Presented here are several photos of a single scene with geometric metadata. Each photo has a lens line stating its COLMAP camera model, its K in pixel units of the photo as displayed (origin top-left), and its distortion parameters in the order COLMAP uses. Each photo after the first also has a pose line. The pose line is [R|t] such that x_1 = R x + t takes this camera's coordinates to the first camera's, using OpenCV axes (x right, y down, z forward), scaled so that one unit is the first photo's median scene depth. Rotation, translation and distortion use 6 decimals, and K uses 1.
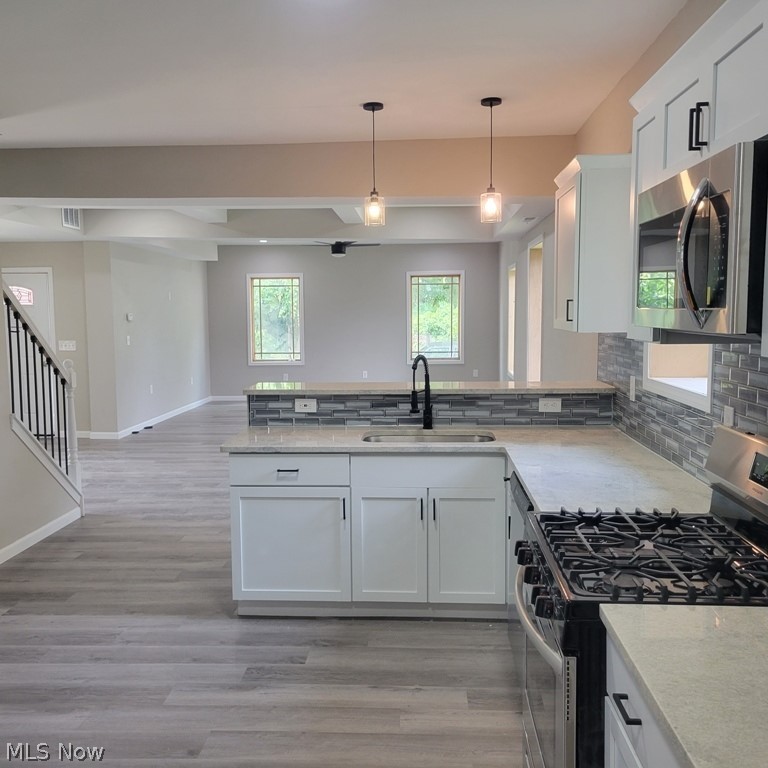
lens RADIAL K [[763.7, 0, 384.0], [0, 763.7, 384.0], [0, 0, 1]] dist [0.021012, 0.005429]
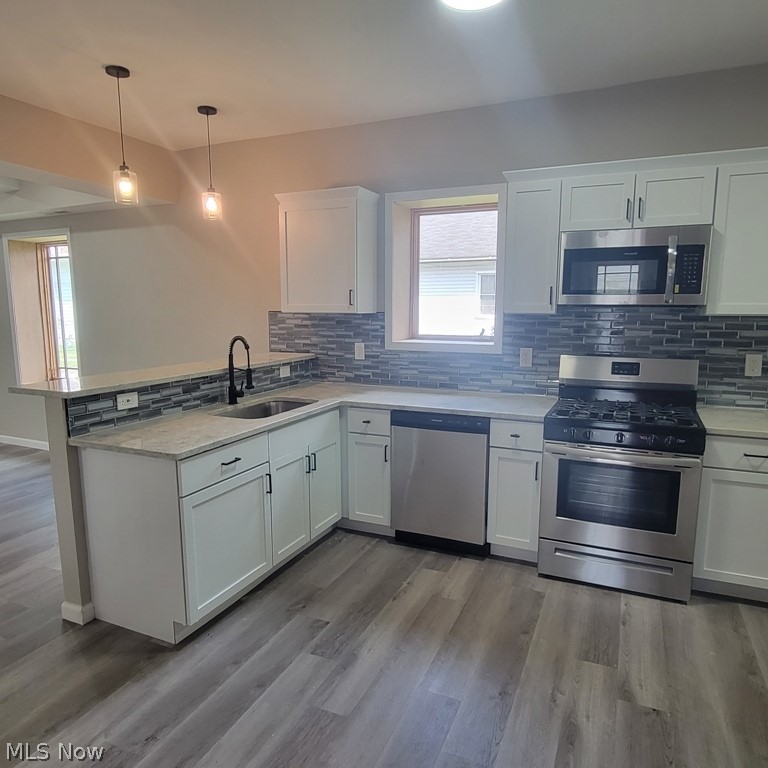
lens RADIAL K [[556.3, 0, 386.8], [0, 556.3, 388.7], [0, 0, 1]] dist [-0.000320, 0.004704]
pose [[0.358827, -0.129977, 0.924310, -0.673726], [0.085300, 0.990680, 0.106195, -0.032760], [-0.929498, 0.040738, 0.366570, 0.555867]]
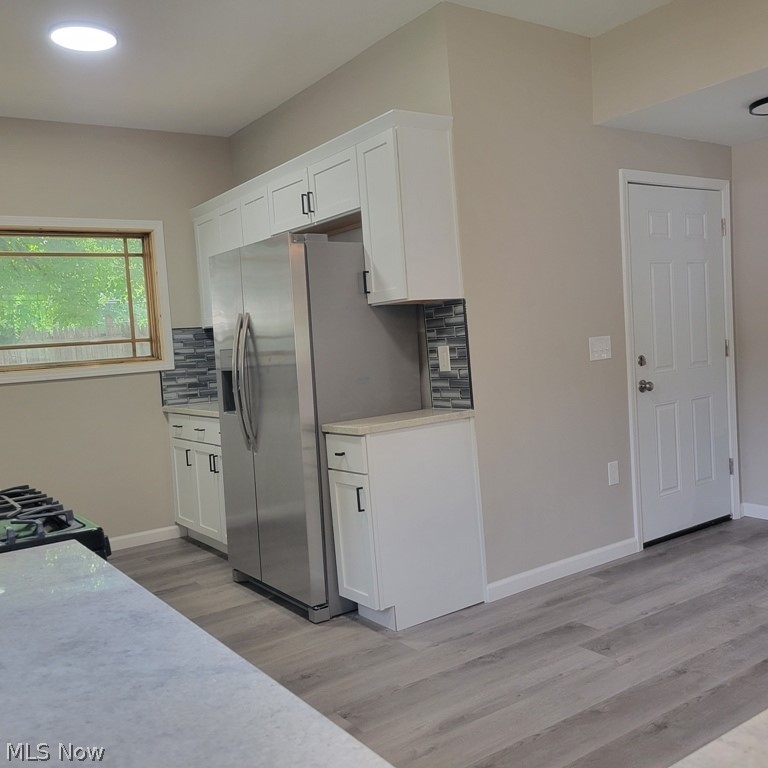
lens RADIAL K [[763.7, 0, 384.0], [0, 763.7, 384.0], [0, 0, 1]] dist [0.021012, 0.005429]
pose [[-0.788704, 0.094362, -0.607488, 0.241450], [0.011957, 0.990318, 0.138304, -0.026184], [0.614656, 0.101817, -0.782196, 1.047234]]
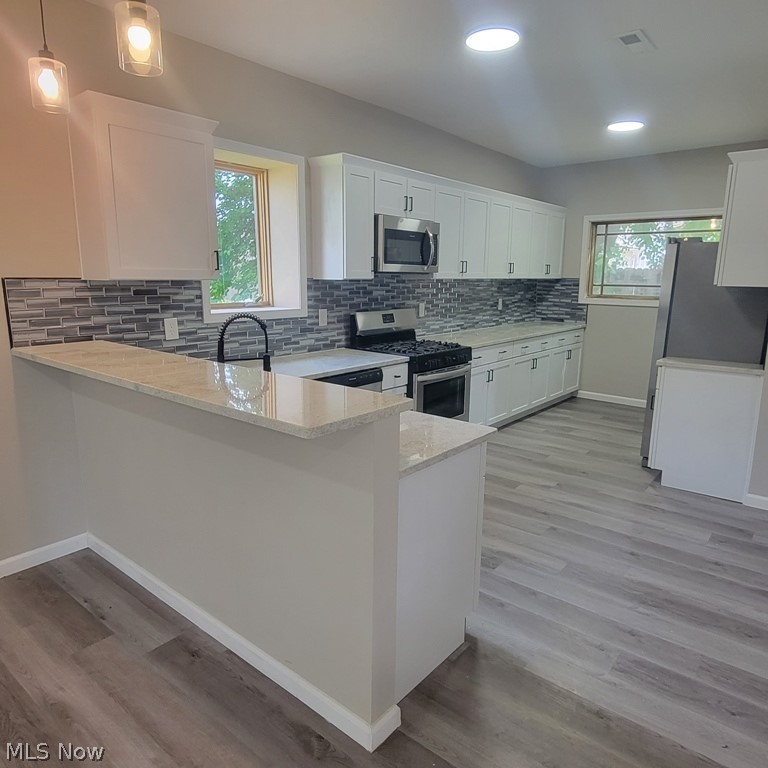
lens RADIAL K [[556.3, 0, 386.8], [0, 556.3, 388.7], [0, 0, 1]] dist [-0.000320, 0.004704]
pose [[-0.804820, -0.121330, 0.580985, -0.448394], [0.051775, 0.960798, 0.272370, -0.121670], [-0.591256, 0.249290, -0.766988, 1.485216]]
